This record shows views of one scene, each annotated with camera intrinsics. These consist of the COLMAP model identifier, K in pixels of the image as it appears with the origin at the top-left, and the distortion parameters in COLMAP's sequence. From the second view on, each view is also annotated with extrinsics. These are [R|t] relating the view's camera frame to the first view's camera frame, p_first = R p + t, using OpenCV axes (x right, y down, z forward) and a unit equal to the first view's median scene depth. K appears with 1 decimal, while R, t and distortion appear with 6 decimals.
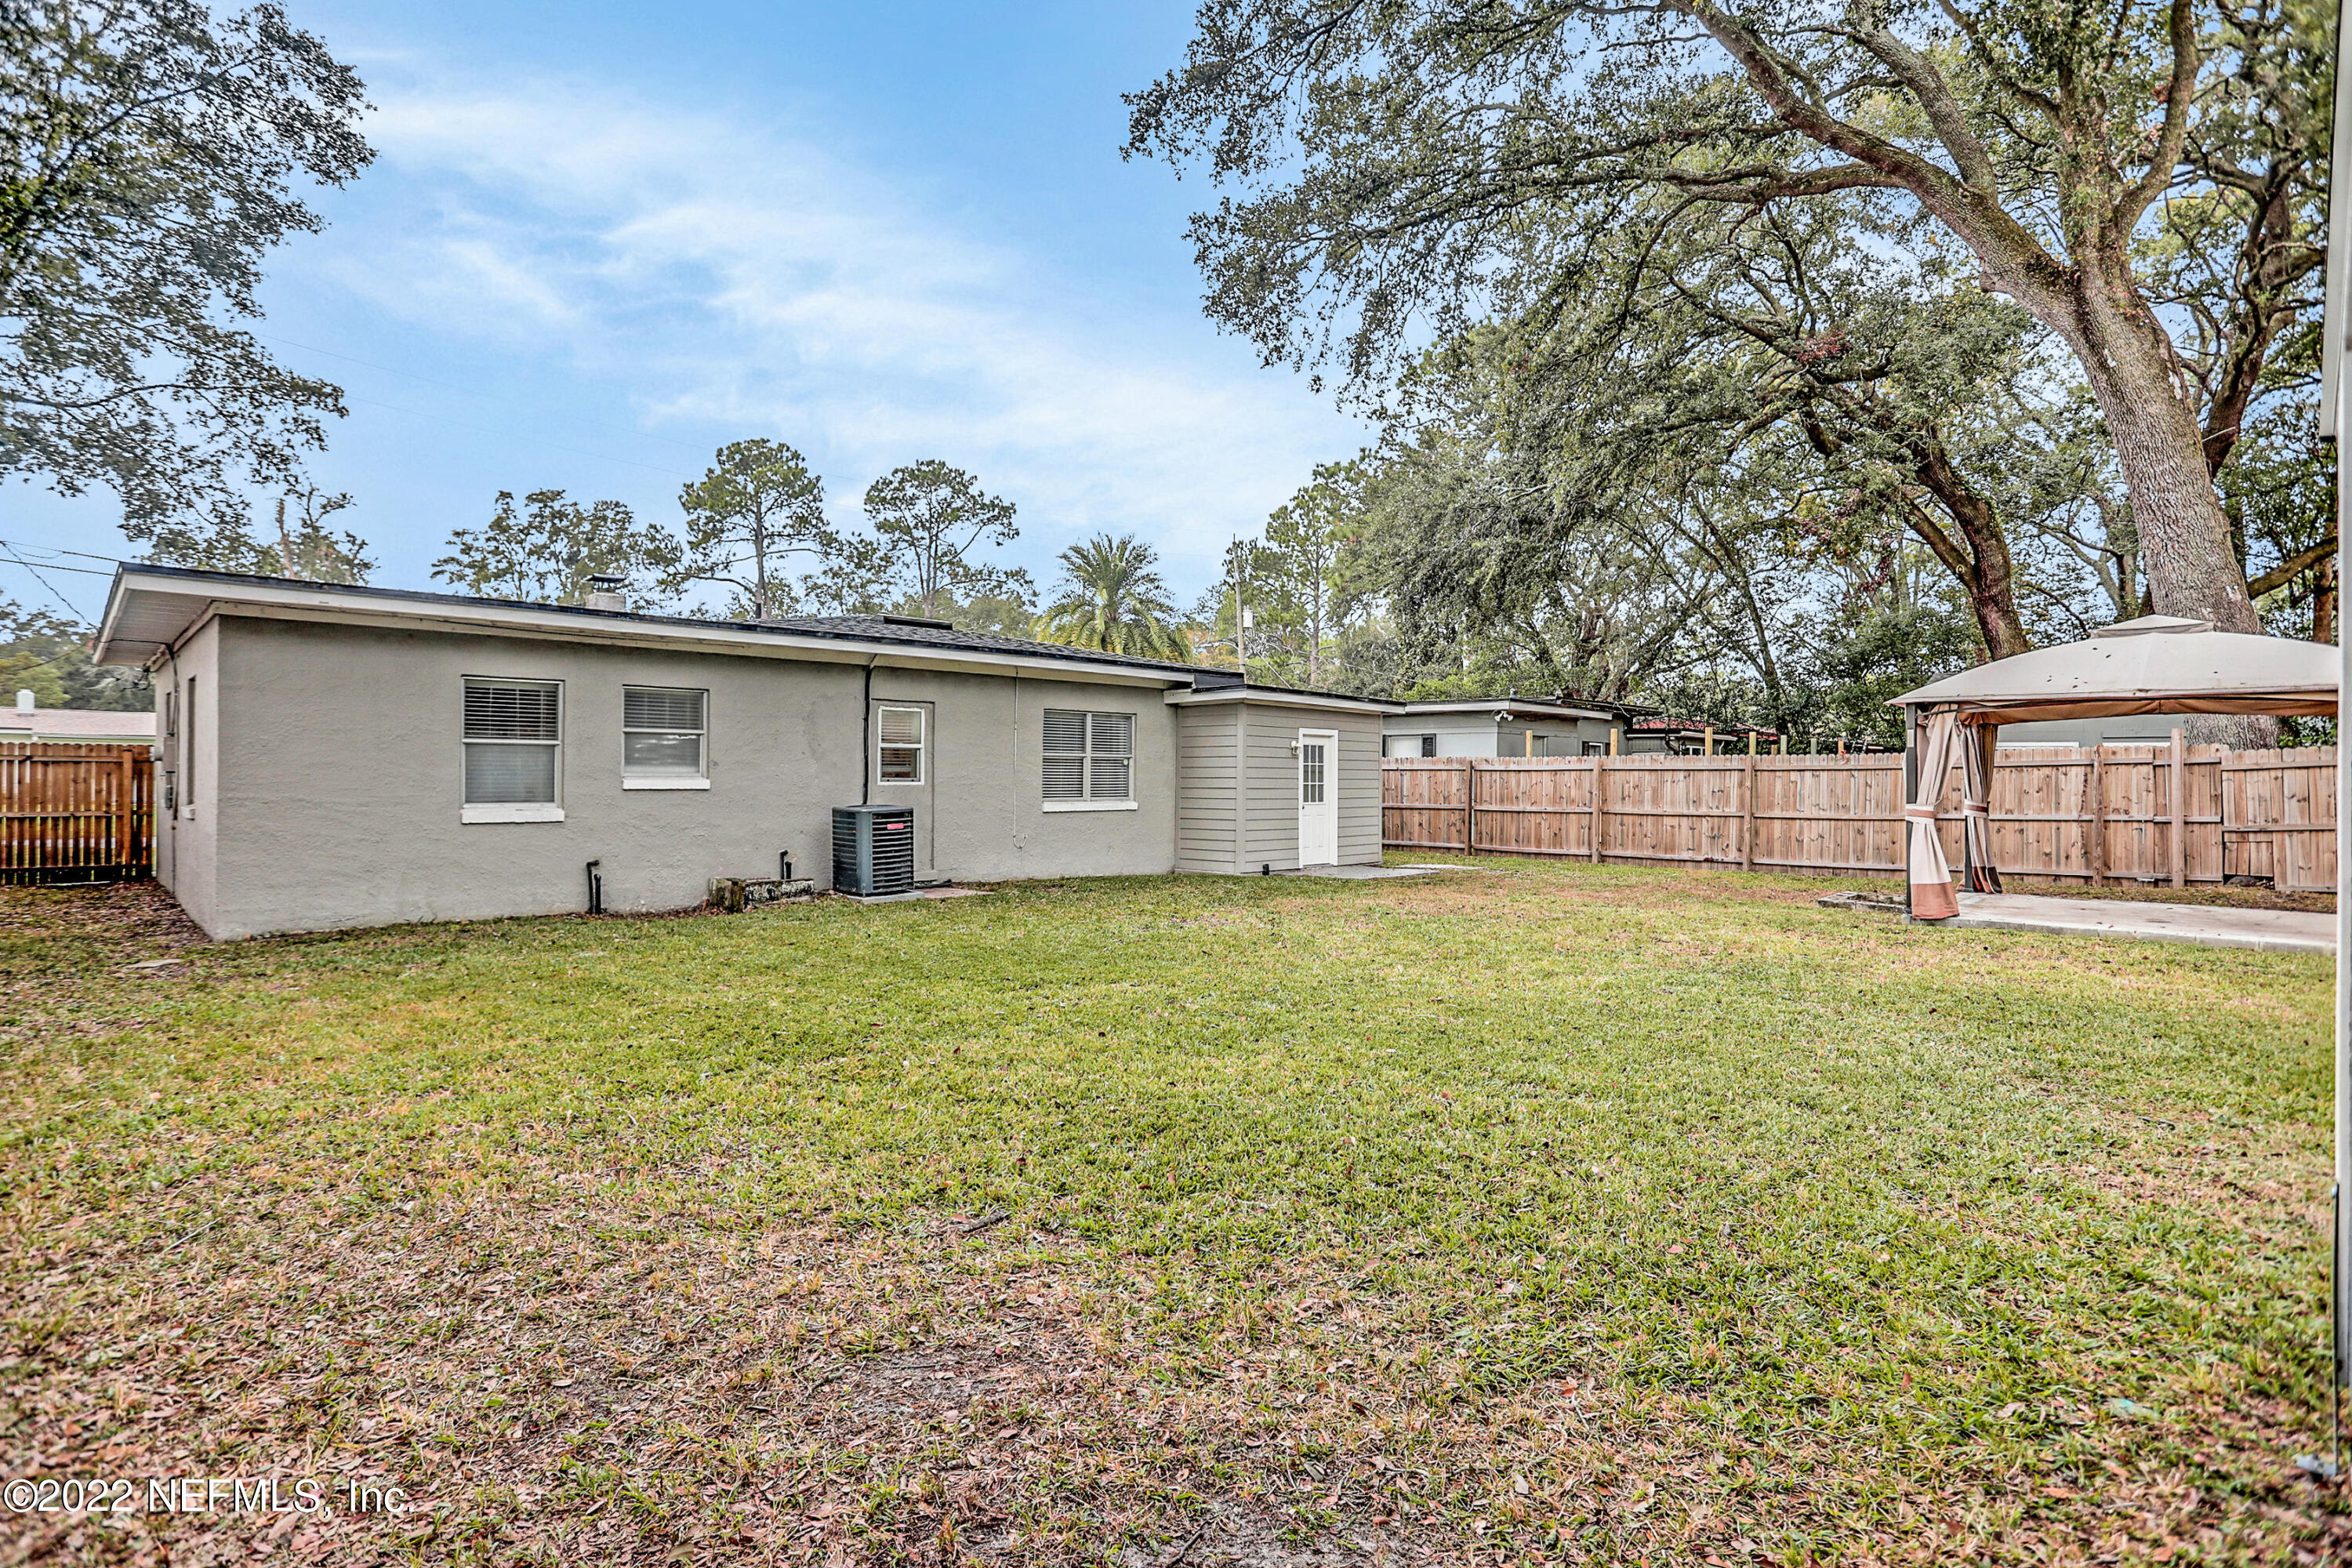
lens RADIAL K [[1181.9, 0, 1173.7], [0, 1181.9, 781.4], [0, 0, 1]] dist [-0.017424, 0.000442]
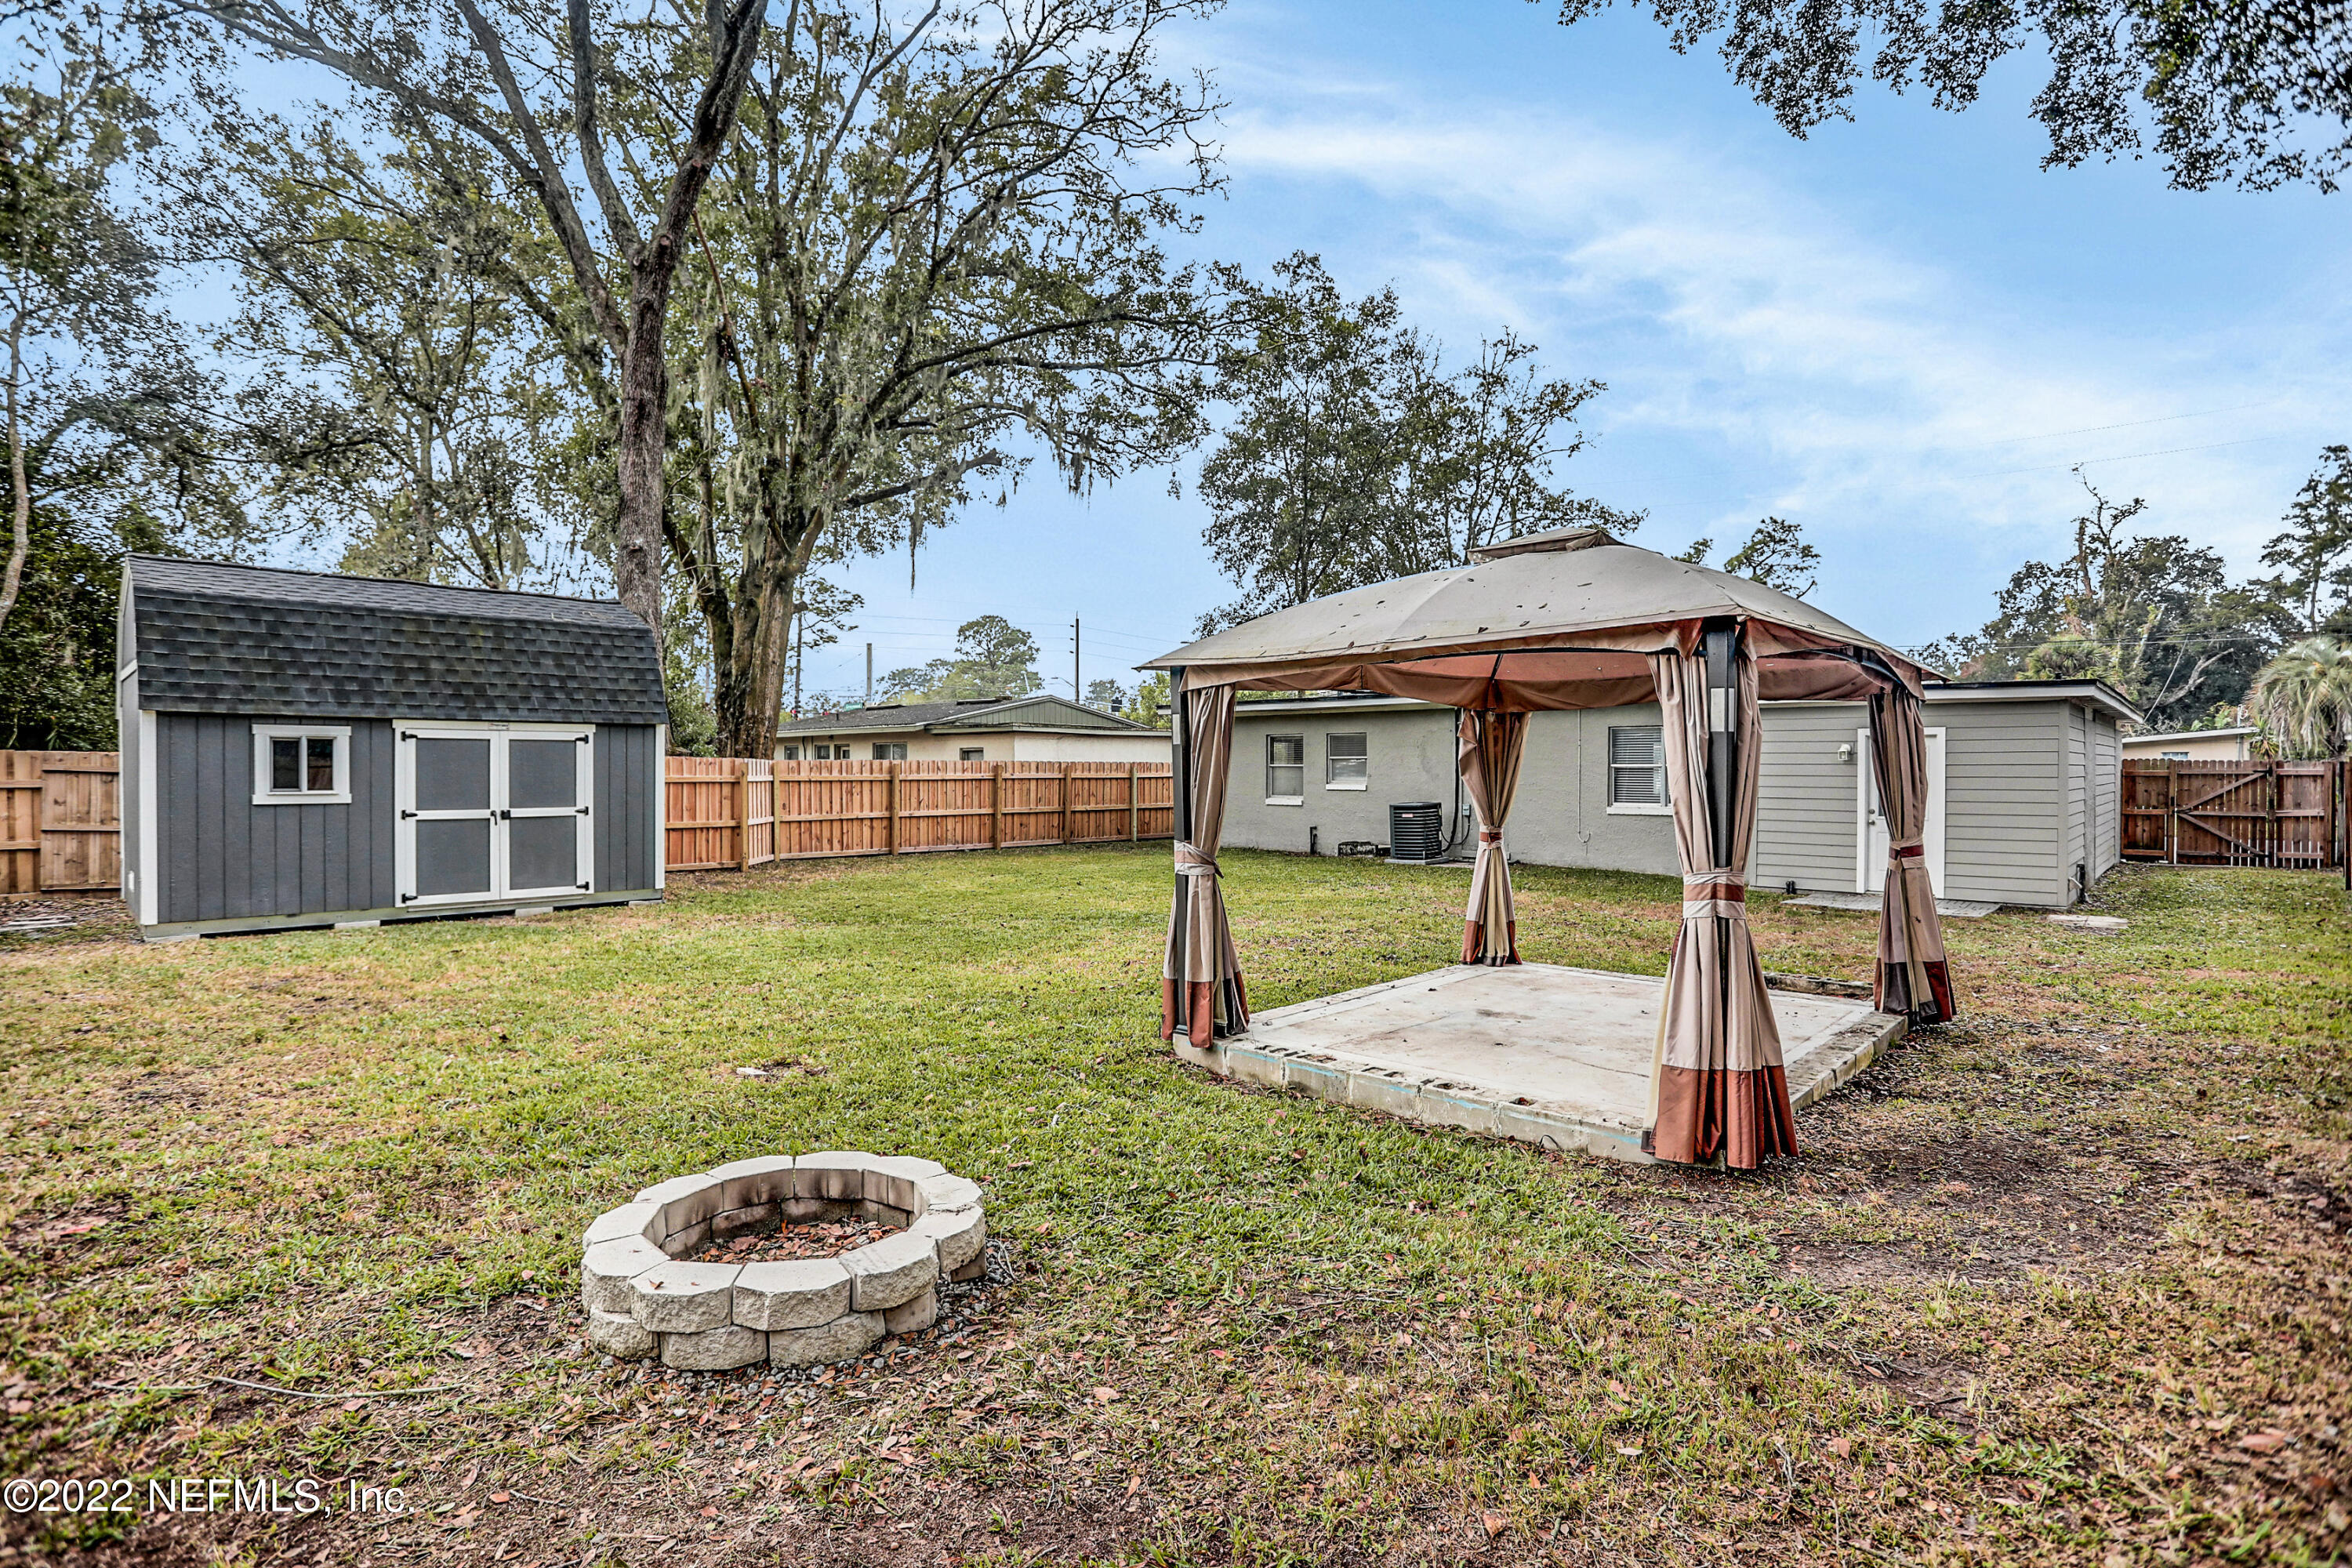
lens RADIAL K [[1163.6, 0, 1175.1], [0, 1163.6, 772.8], [0, 0, 1]] dist [-0.018493, 0.000414]
pose [[0.020970, -0.002071, -0.999778, 0.825170], [-0.002809, 0.999994, -0.002130, -0.009242], [0.999776, 0.002853, 0.020964, 0.423612]]
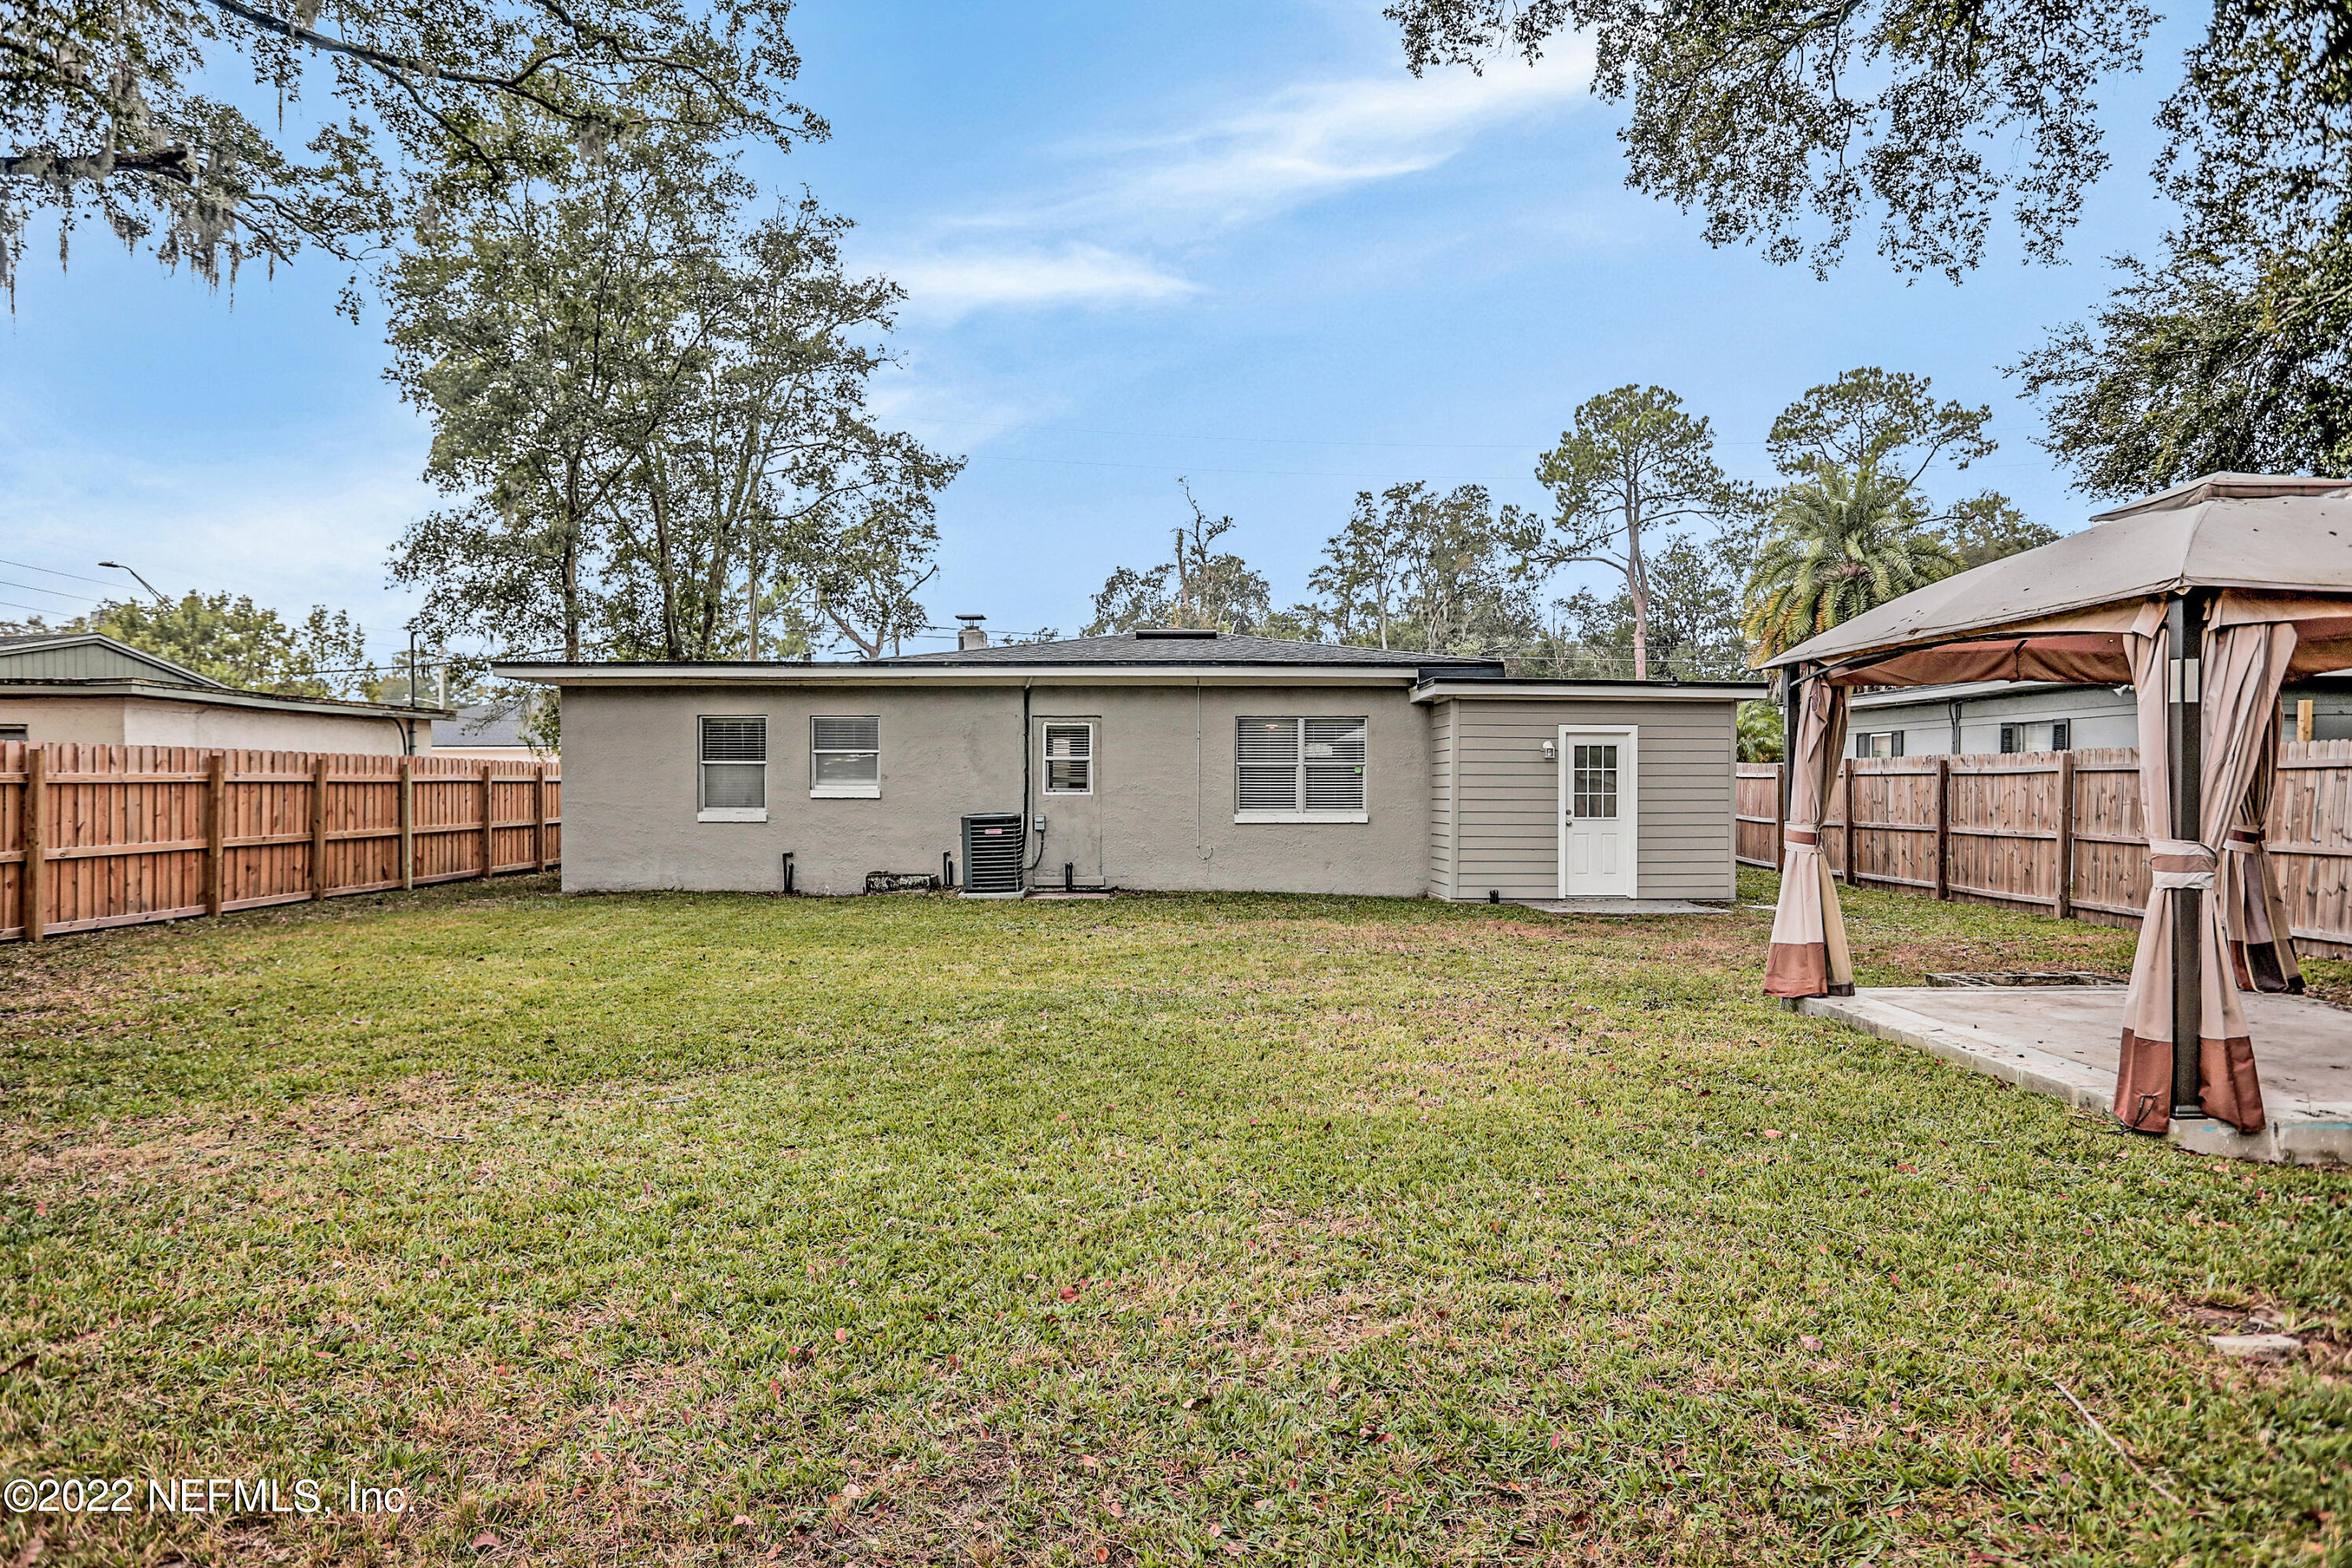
lens RADIAL K [[1466.5, 0, 1171.5], [0, 1466.5, 803.6], [0, 0, 1]] dist [-0.041372, 0.002245]
pose [[0.711380, 0.006138, -0.702781, 0.548546], [-0.000020, 0.999962, 0.008714, -0.000578], [0.702808, -0.006185, 0.711353, 0.084698]]
